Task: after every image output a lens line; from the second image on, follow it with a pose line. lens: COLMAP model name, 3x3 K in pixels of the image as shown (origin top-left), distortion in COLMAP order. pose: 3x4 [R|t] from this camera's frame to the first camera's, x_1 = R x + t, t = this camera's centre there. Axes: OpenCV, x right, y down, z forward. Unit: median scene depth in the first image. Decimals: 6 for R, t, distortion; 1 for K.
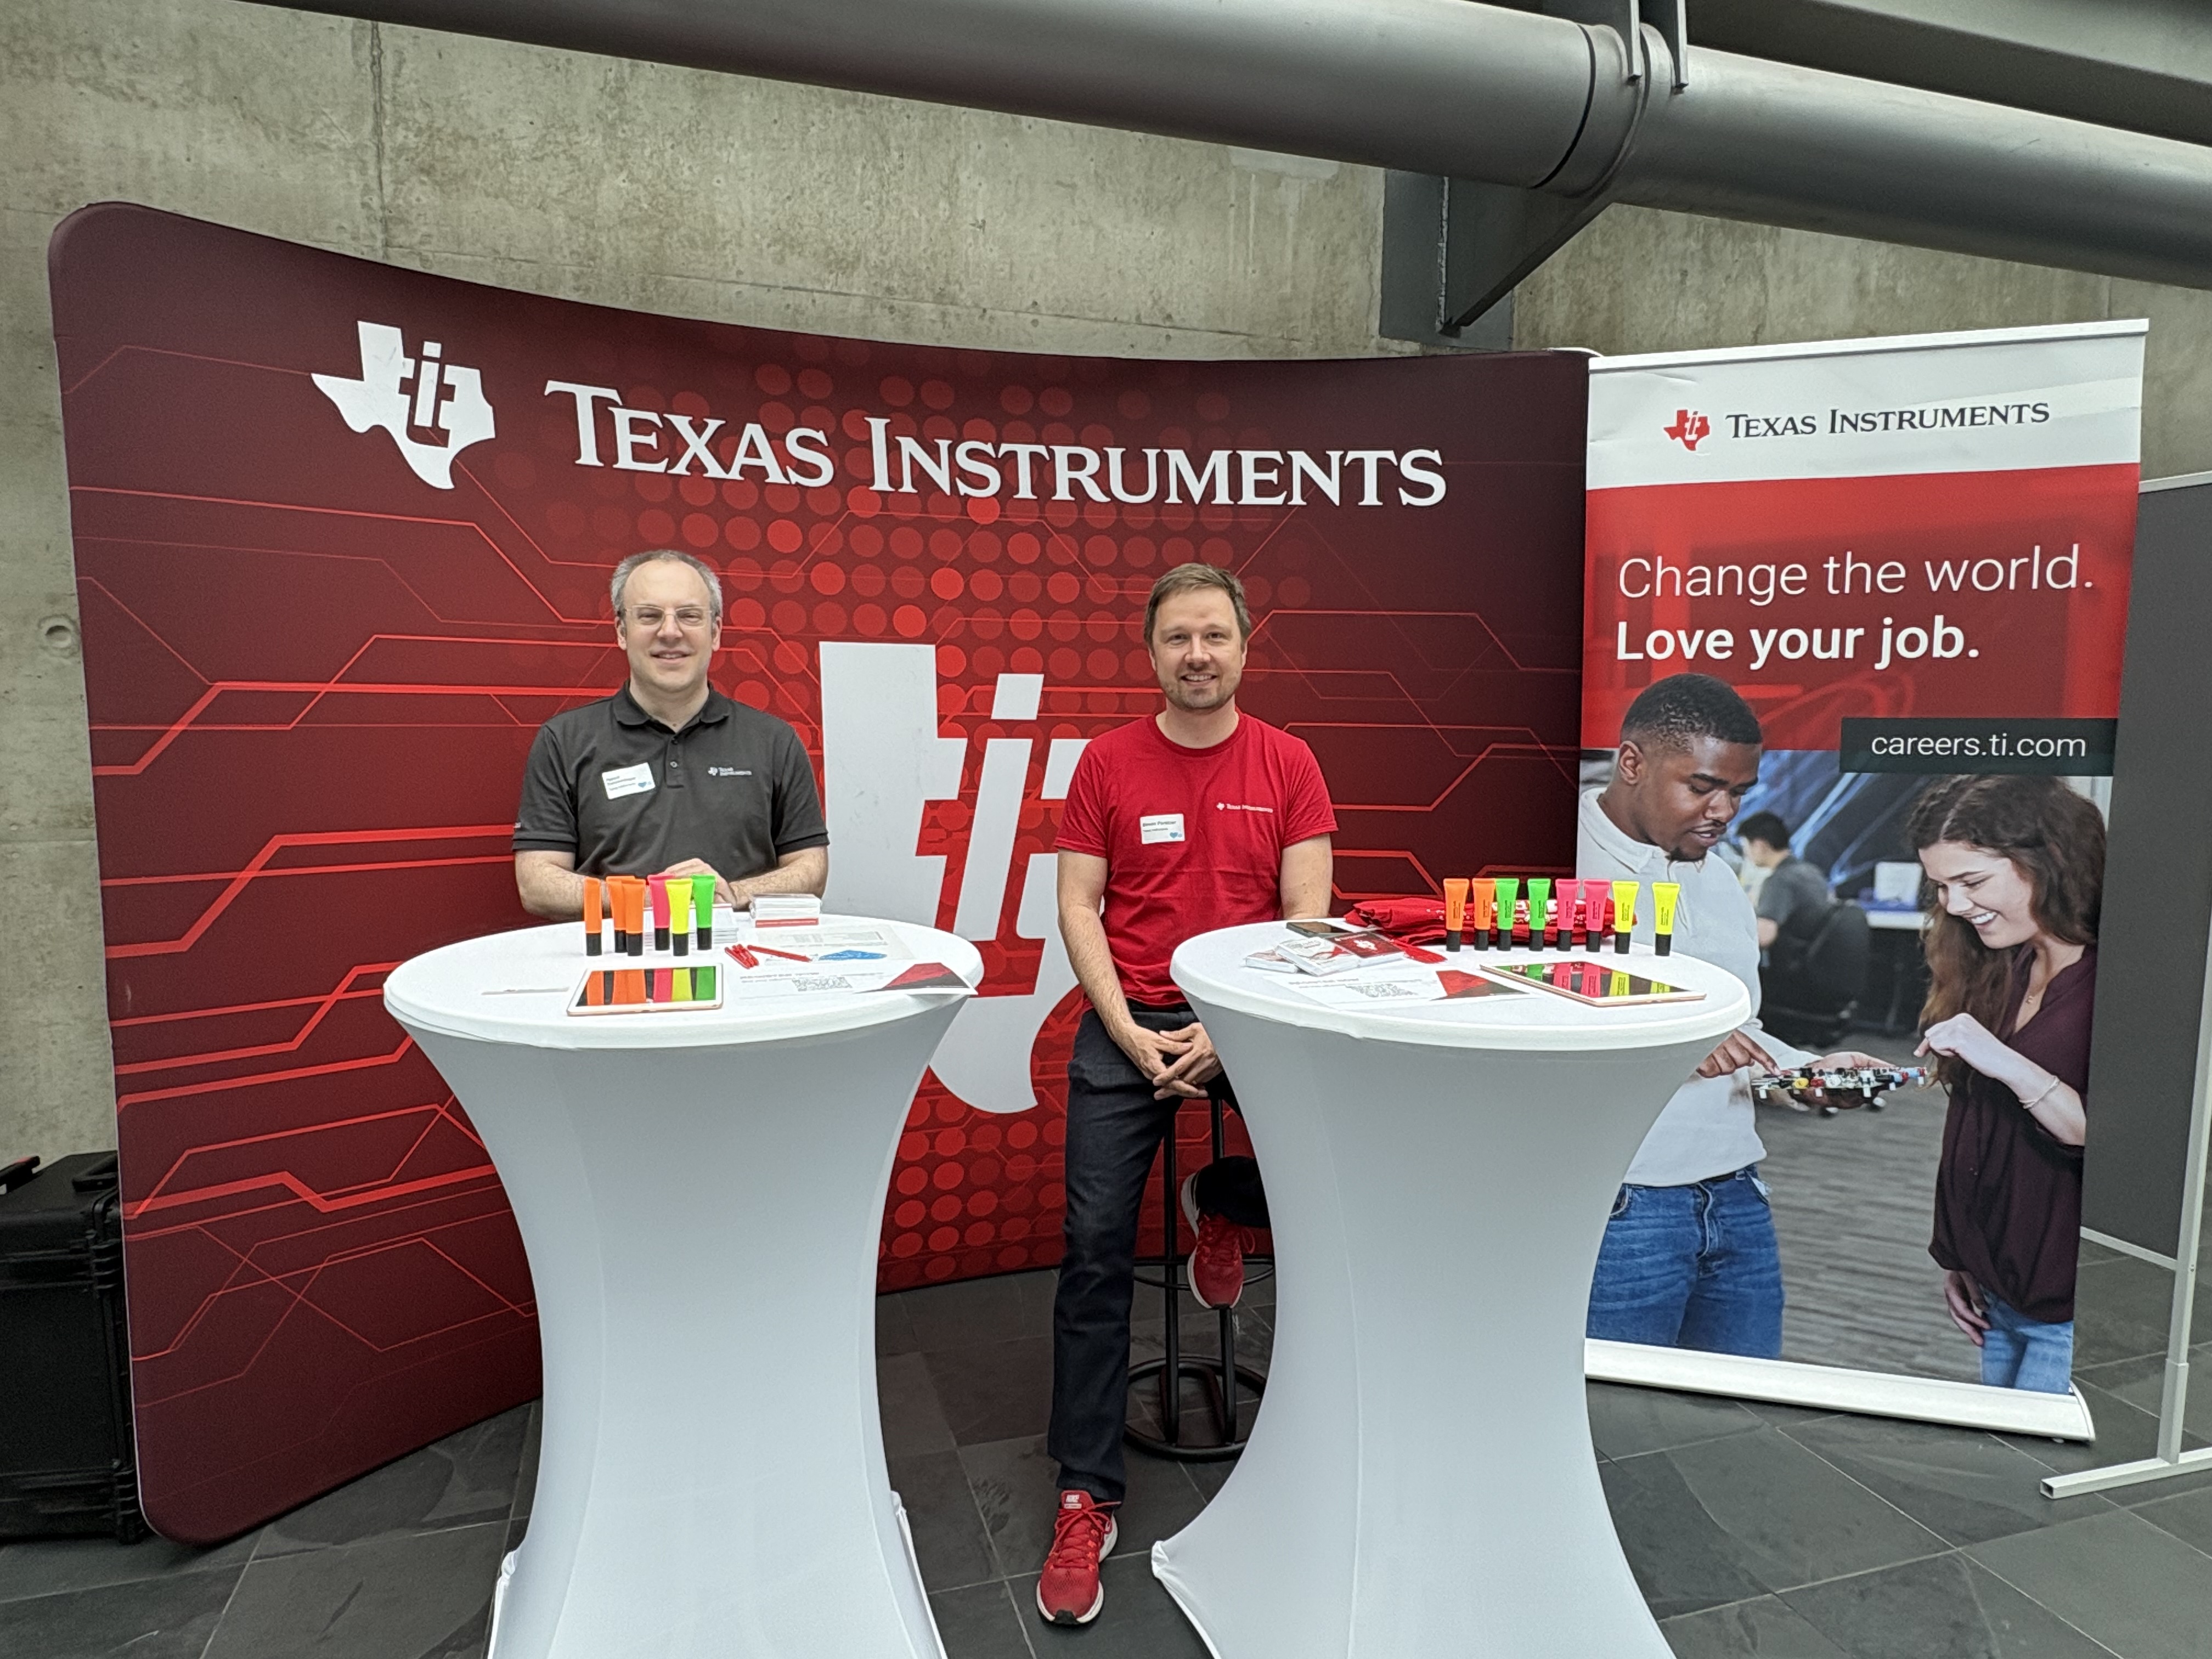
lens RADIAL K [[1352.7, 0, 1086.8], [0, 1352.7, 843.7], [0, 0, 1]] dist [-0.001036, 0.004551]
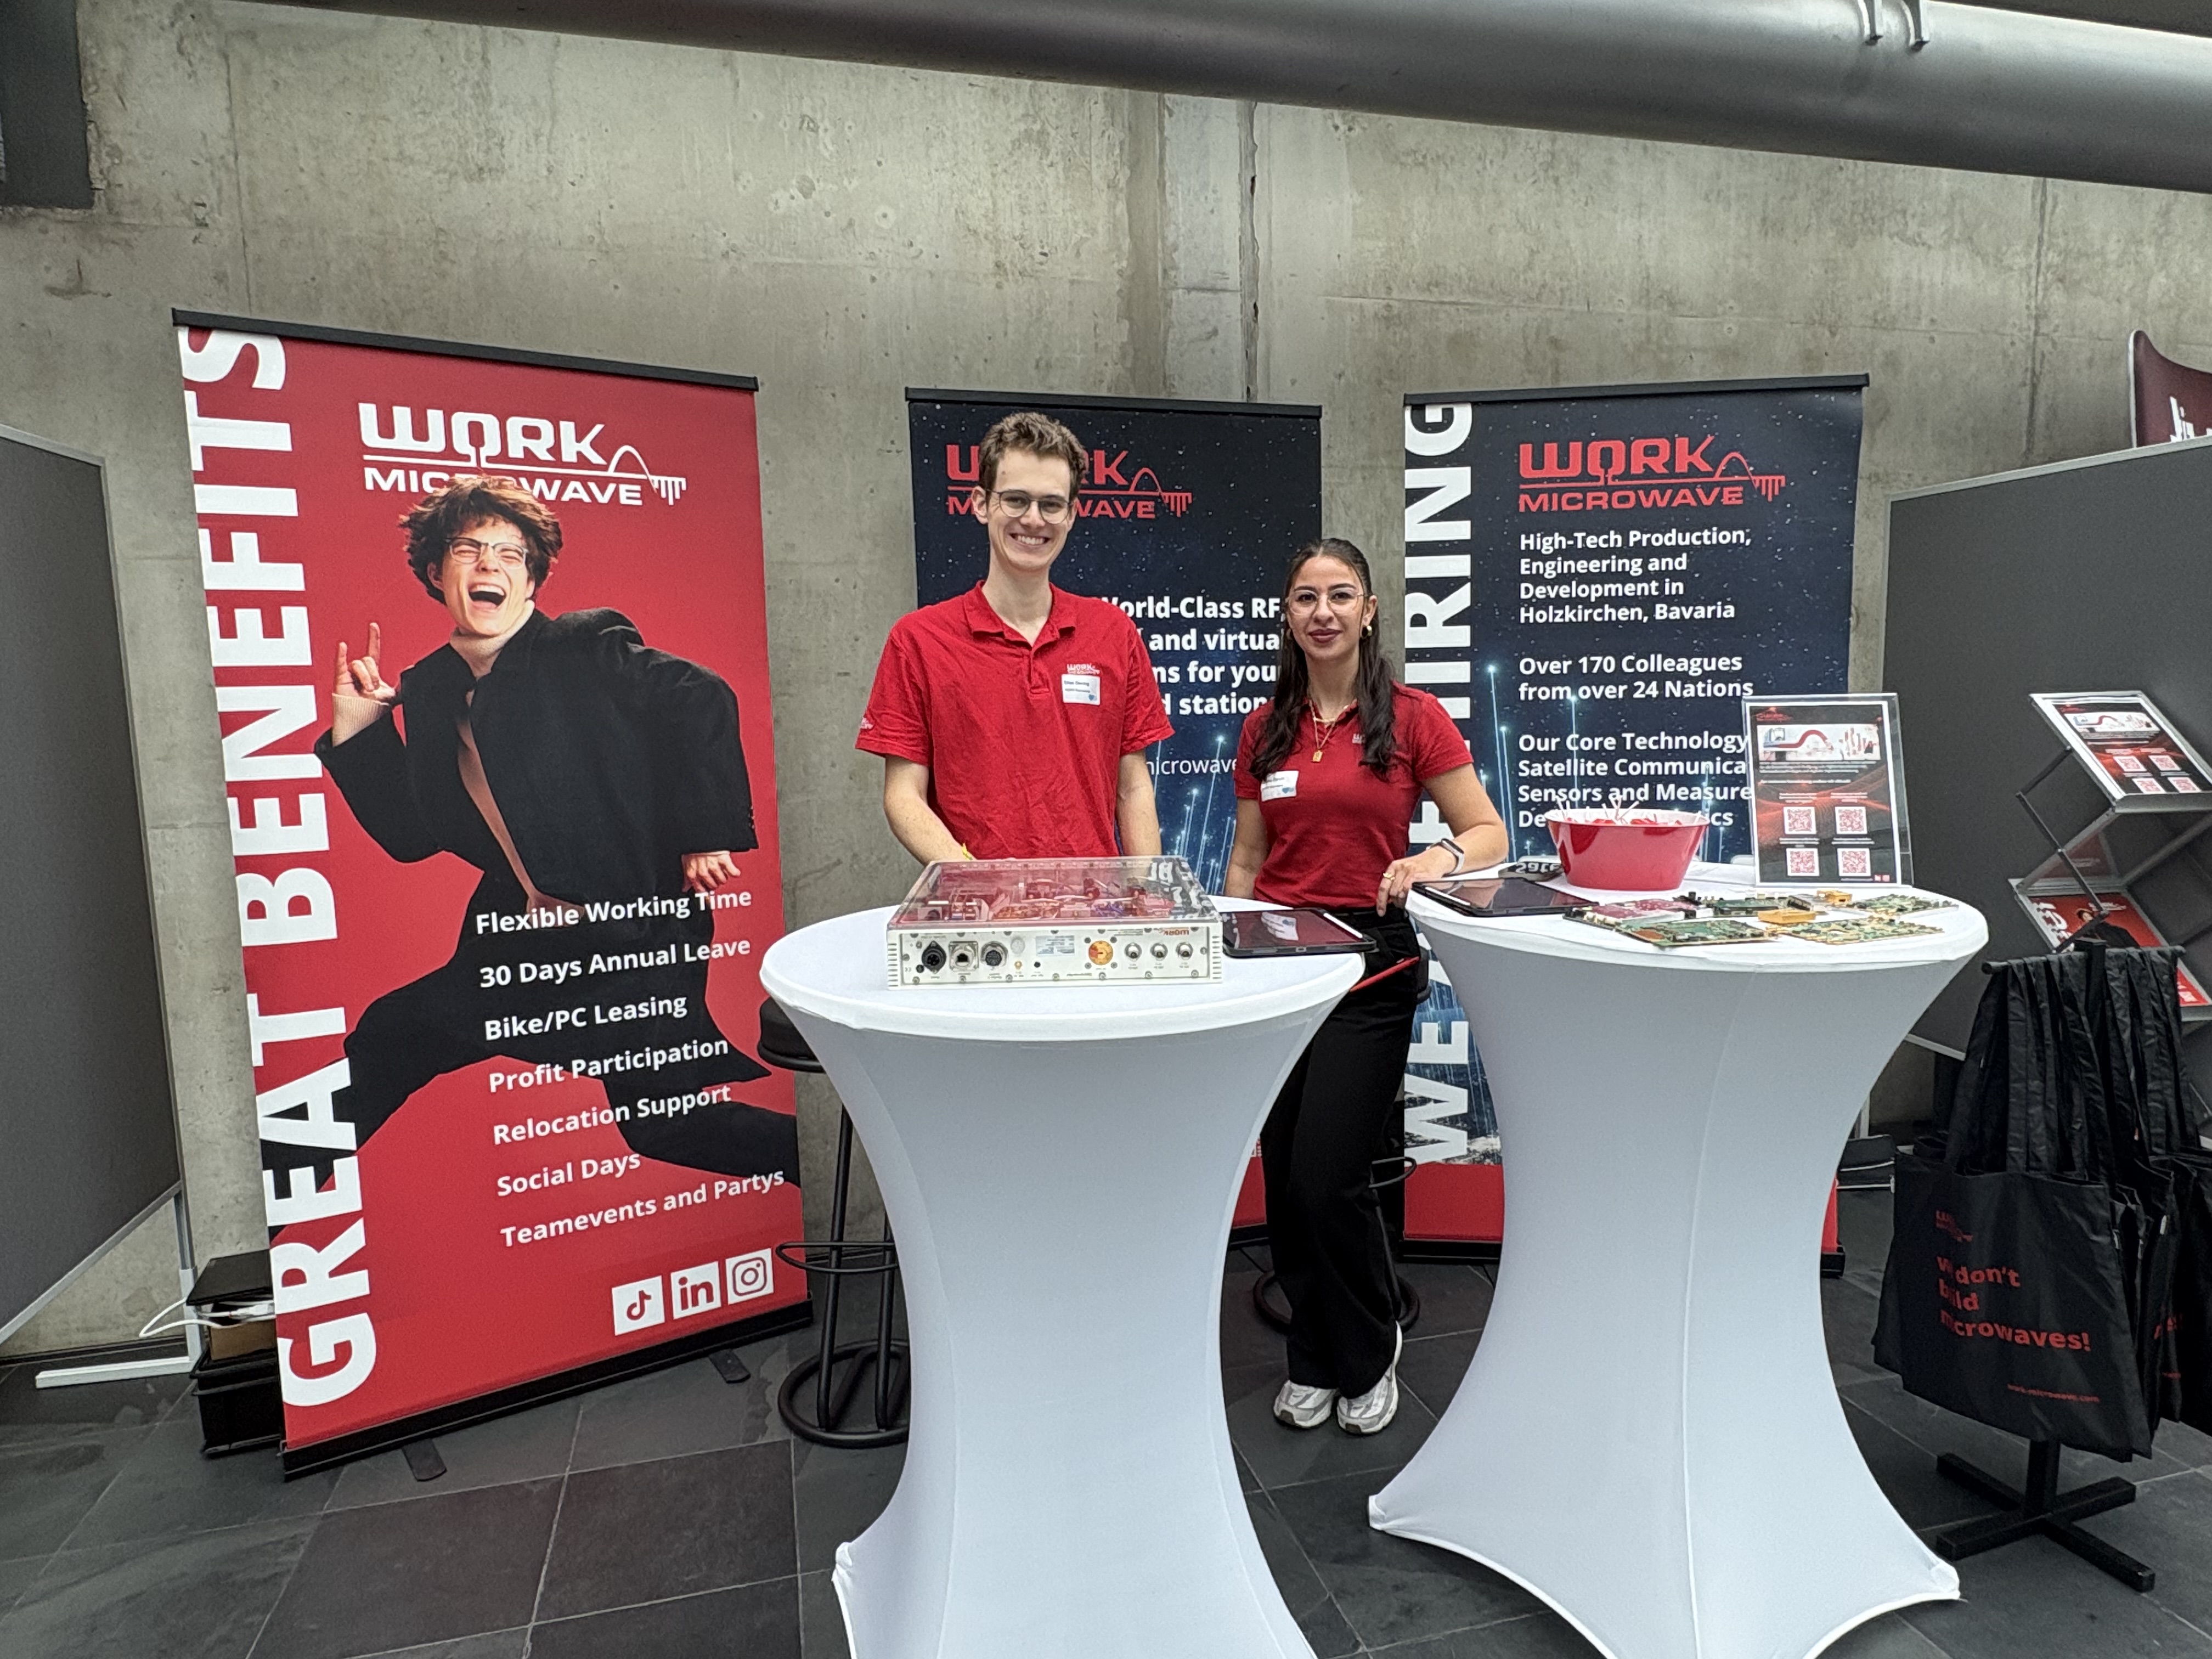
lens RADIAL K [[1352.7, 0, 1128.1], [0, 1352.7, 826.5], [0, 0, 1]] dist [-0.001036, 0.004551]
pose [[0.998722, -0.025195, -0.043822, -1.384362], [0.025476, 0.999658, 0.005857, 0.035449], [0.043660, -0.006966, 0.999022, -0.440780]]
